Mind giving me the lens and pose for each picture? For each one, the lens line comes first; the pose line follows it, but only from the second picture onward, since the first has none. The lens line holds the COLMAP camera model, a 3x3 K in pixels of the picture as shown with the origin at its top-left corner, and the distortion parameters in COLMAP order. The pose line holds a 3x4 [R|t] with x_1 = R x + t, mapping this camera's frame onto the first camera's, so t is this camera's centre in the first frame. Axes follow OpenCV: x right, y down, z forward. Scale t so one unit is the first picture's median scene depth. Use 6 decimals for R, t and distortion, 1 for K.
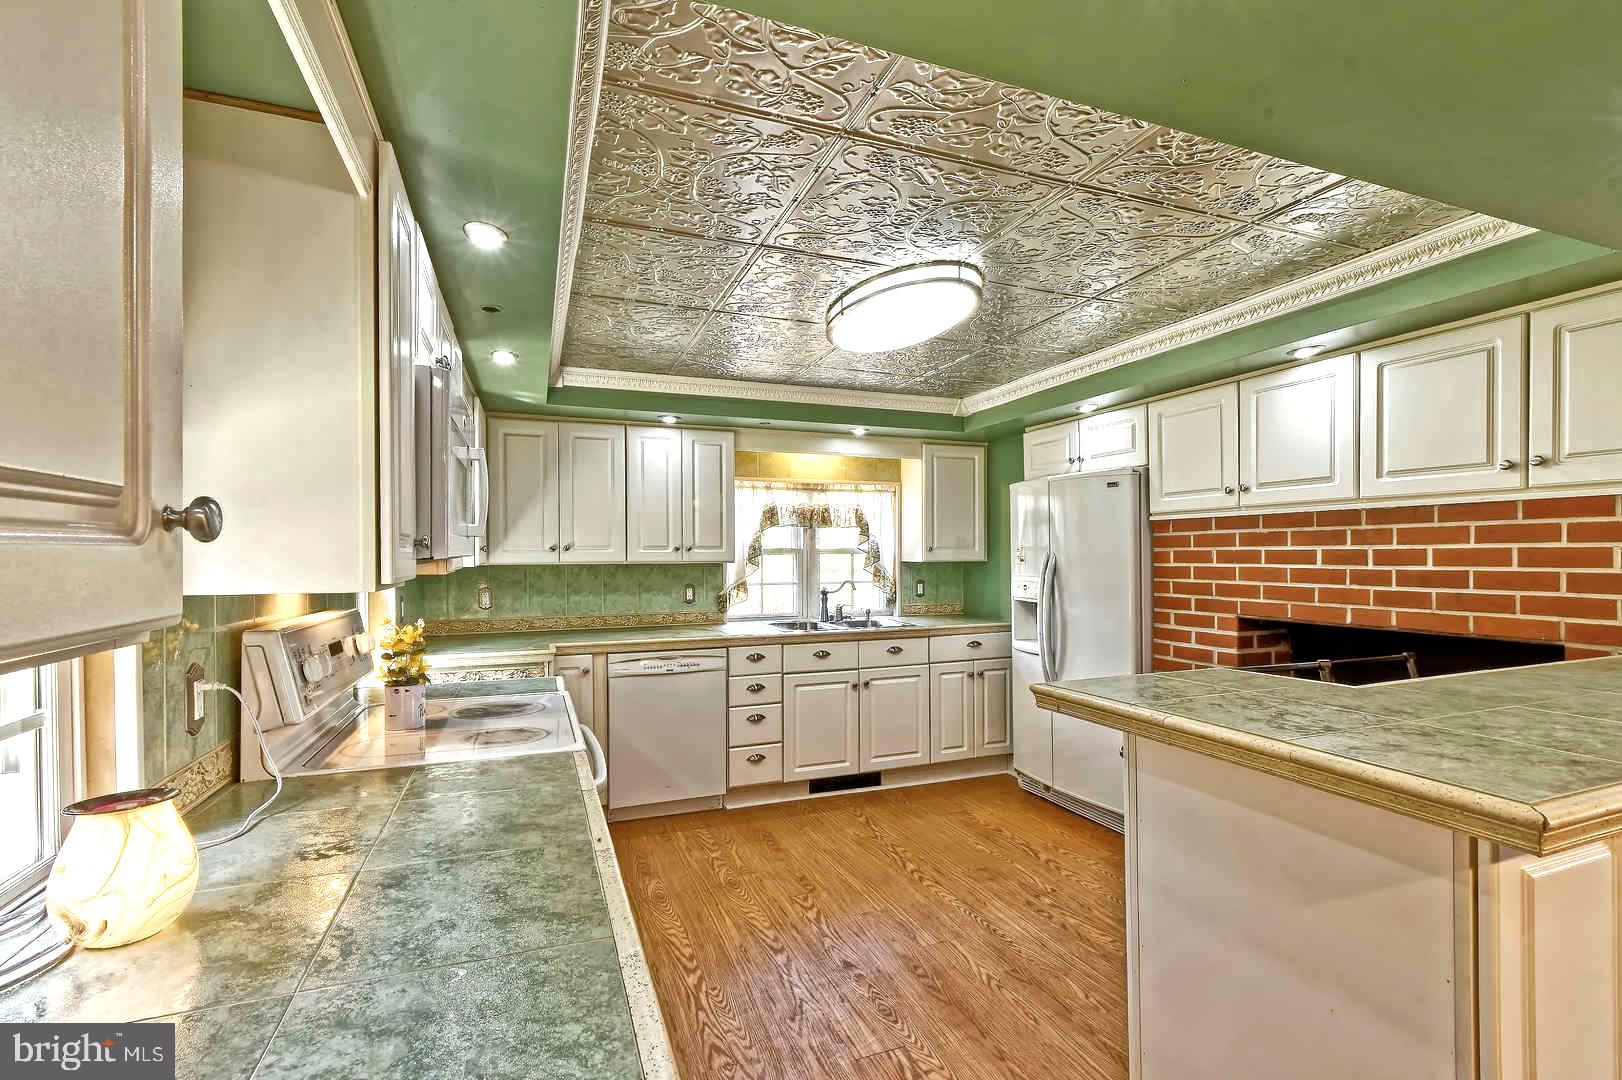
lens RADIAL K [[729.0, 0, 820.7], [0, 729.0, 547.1], [0, 0, 1]] dist [0.002064, -0.000516]
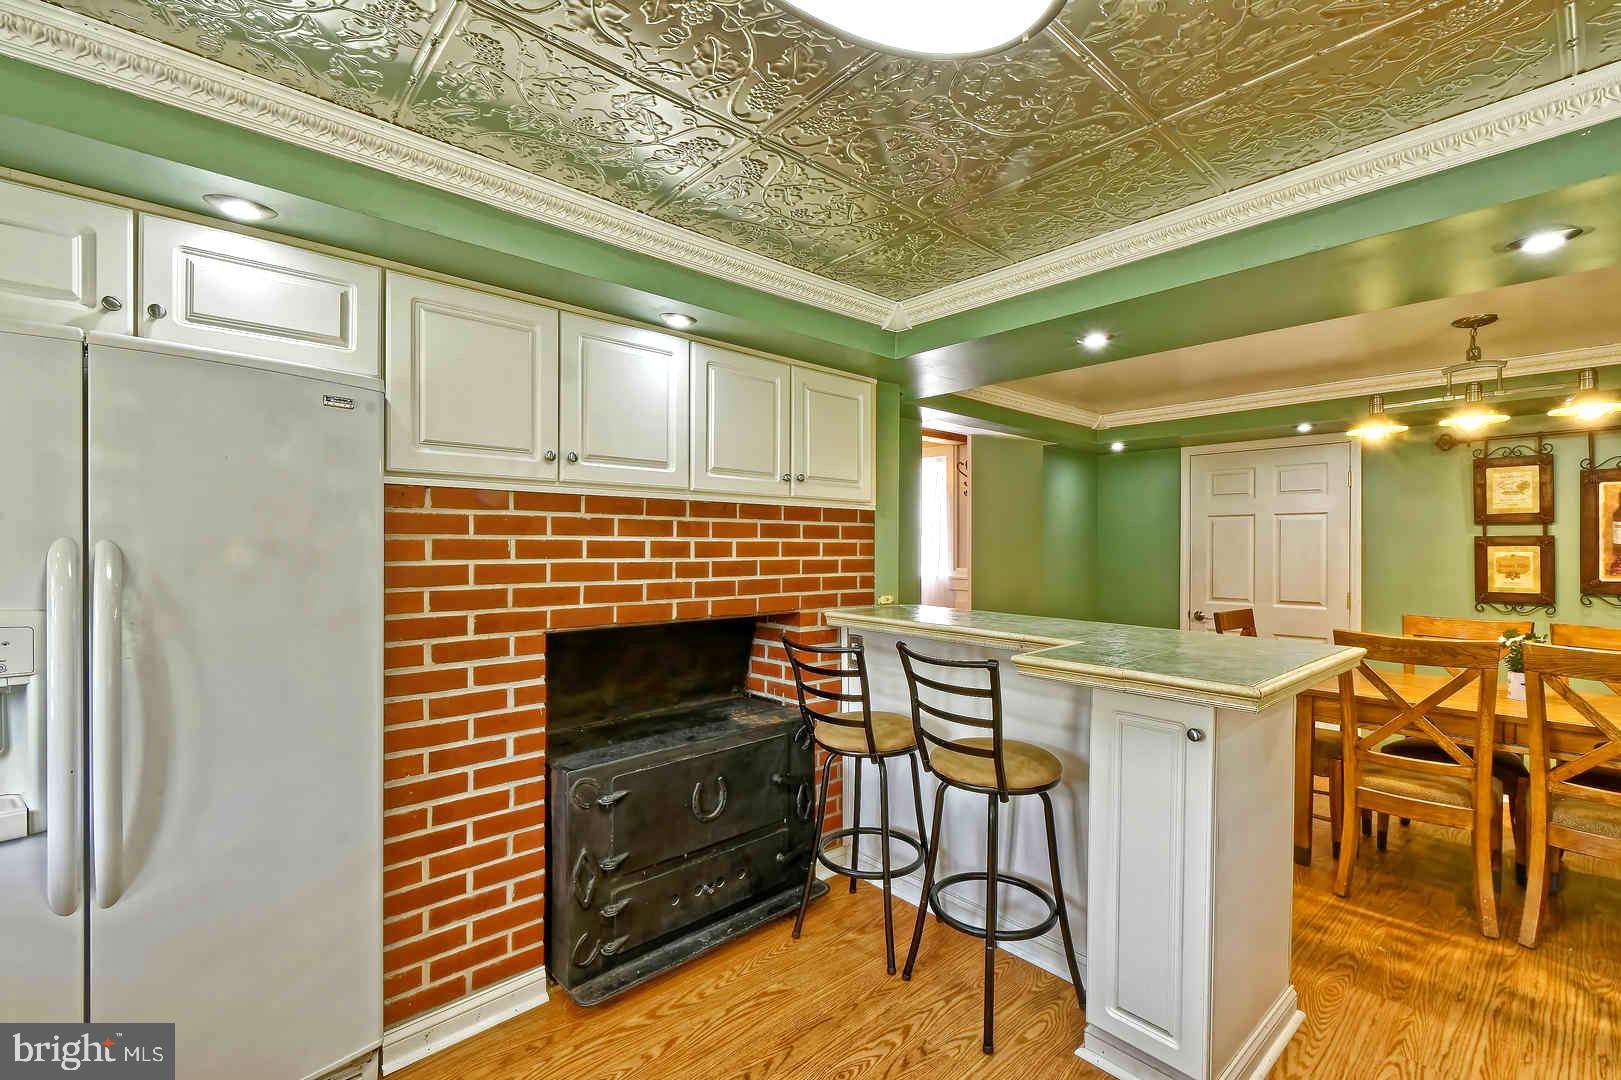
lens RADIAL K [[728.5, 0, 808.3], [0, 728.5, 552.2], [0, 0, 1]] dist [0.002064, -0.000516]
pose [[-0.364353, 0.002029, 0.931259, -0.173427], [-0.005542, 0.999975, -0.004347, 0.015640], [-0.931244, -0.006745, -0.364333, 0.901221]]
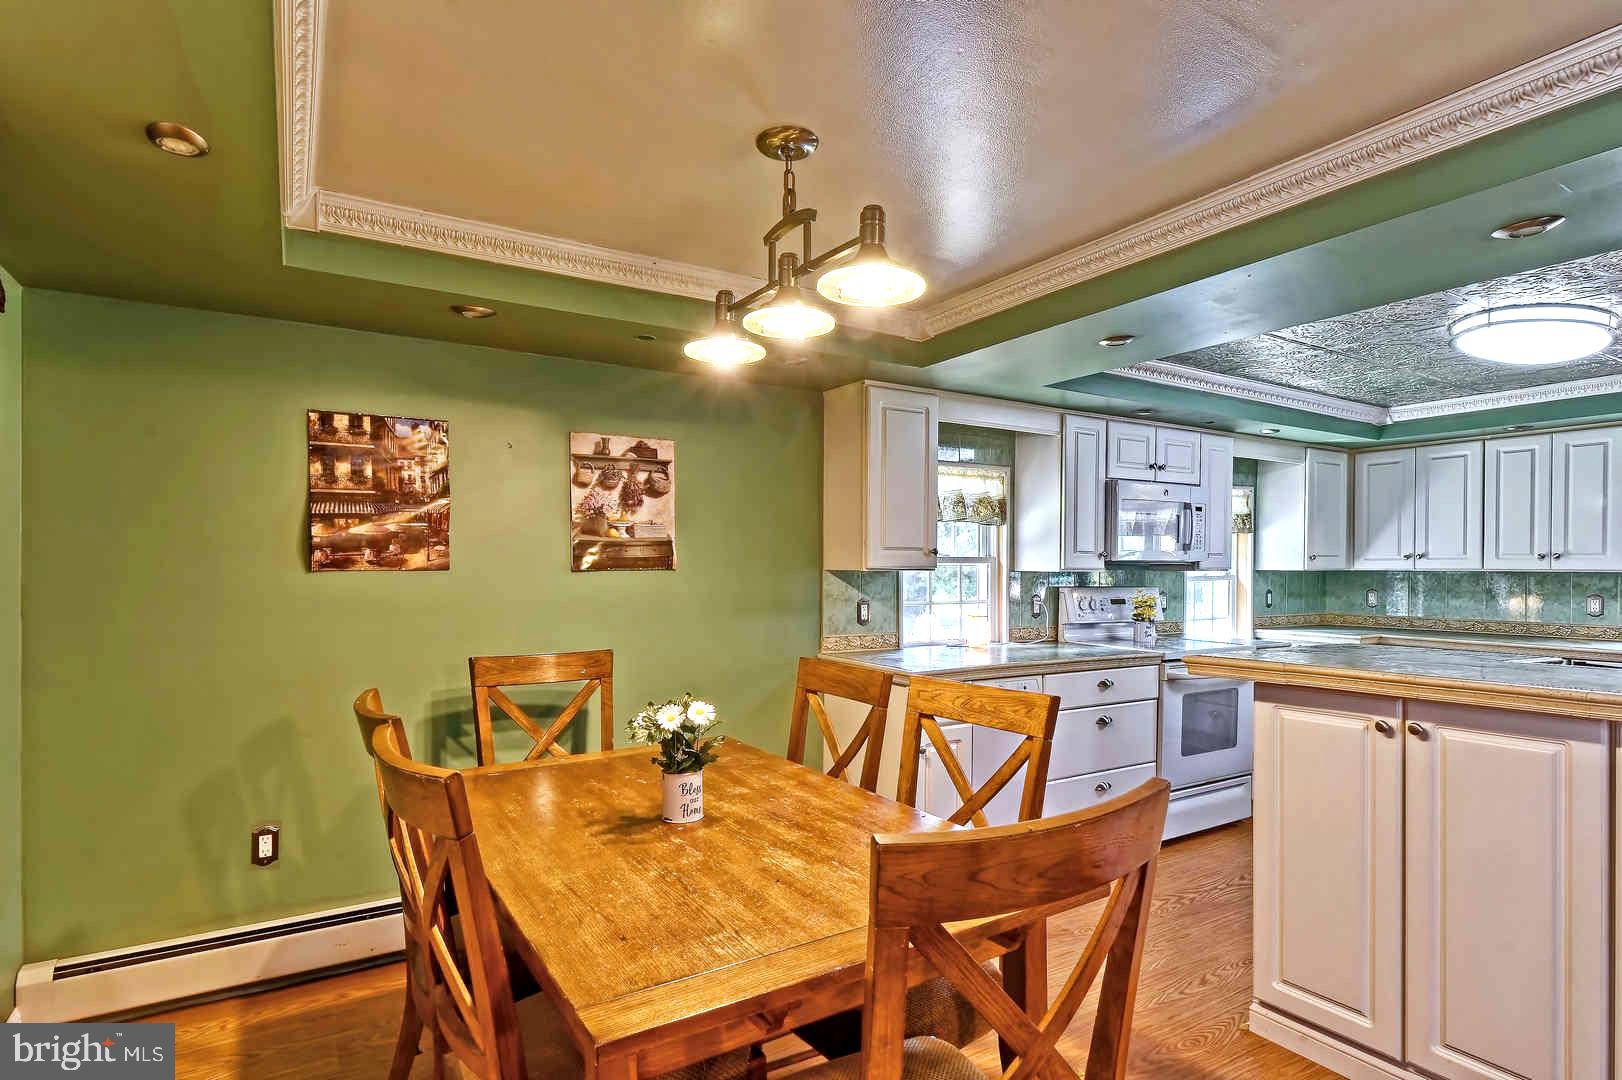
lens RADIAL K [[834.6, 0, 782.0], [0, 834.6, 574.3], [0, 0, 1]] dist [-0.017323, 0.000933]
pose [[0.148536, 0.014128, -0.988806, 0.887474], [0.003985, 0.999881, 0.014885, 0.006753], [0.988899, -0.006151, 0.148462, -0.212626]]
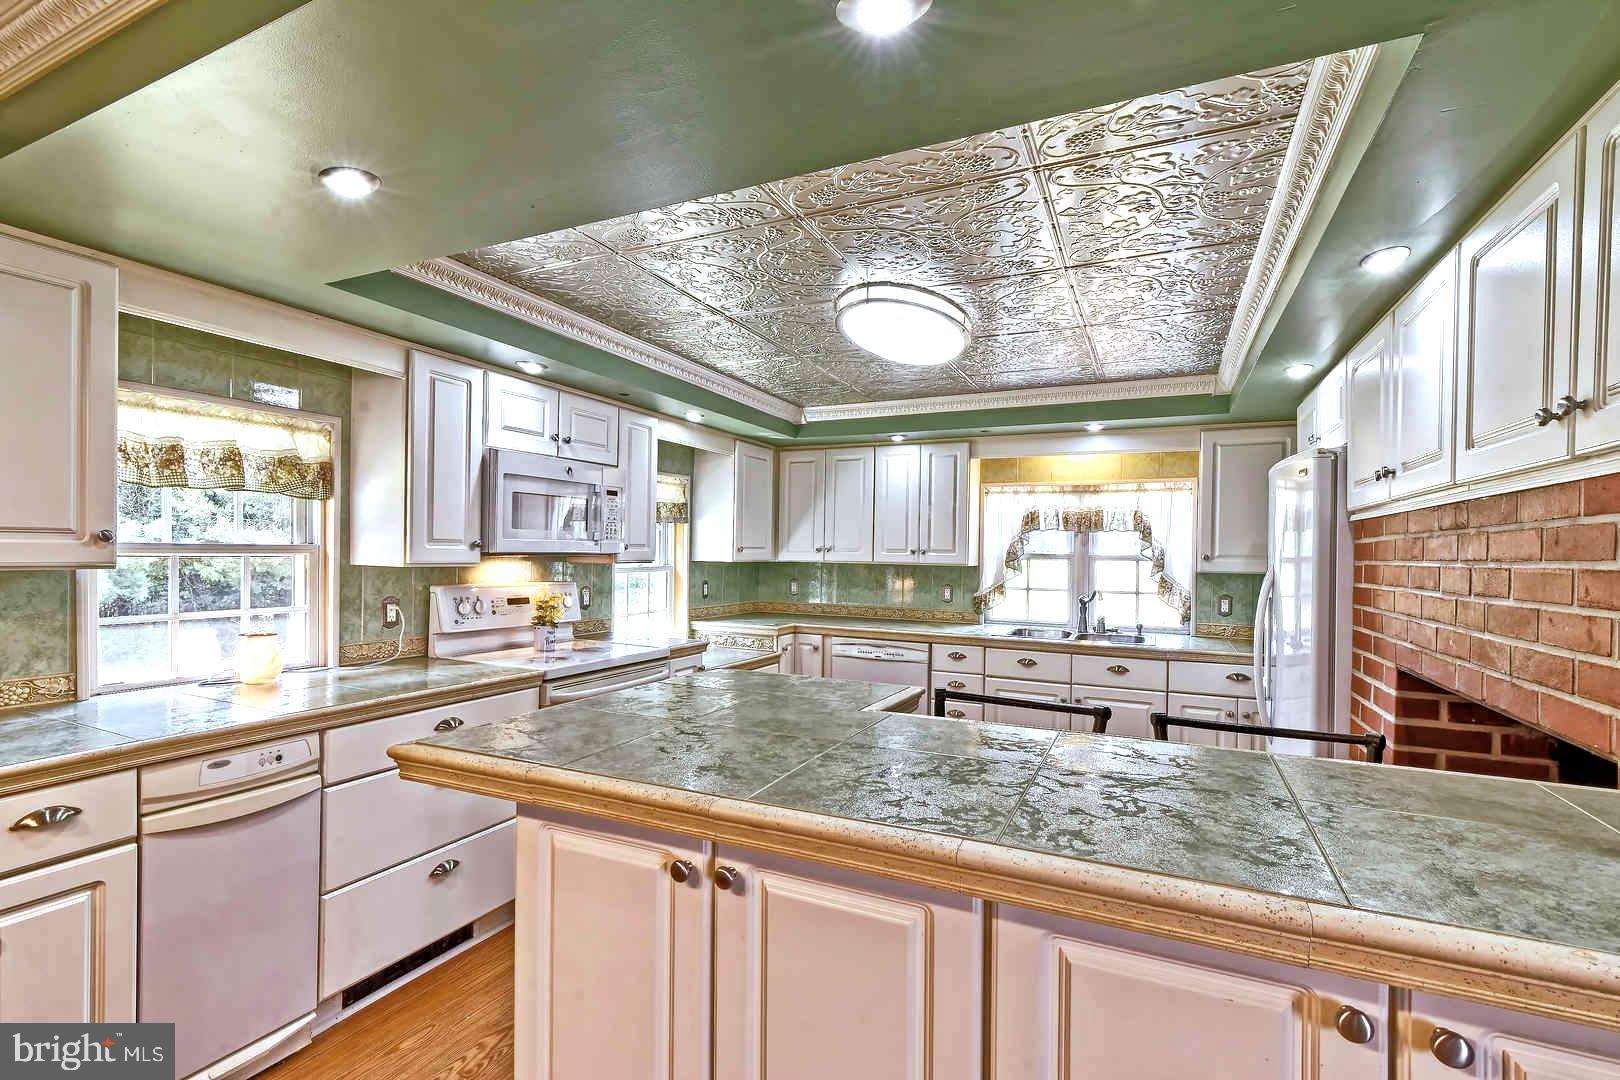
lens RADIAL K [[728.1, 0, 814.3], [0, 728.1, 552.1], [0, 0, 1]] dist [0.002064, -0.000516]
pose [[0.684410, 0.015778, -0.728927, 0.608931], [-0.014103, 0.999865, 0.008401, -0.005534], [0.728961, 0.004530, 0.684540, 0.147003]]
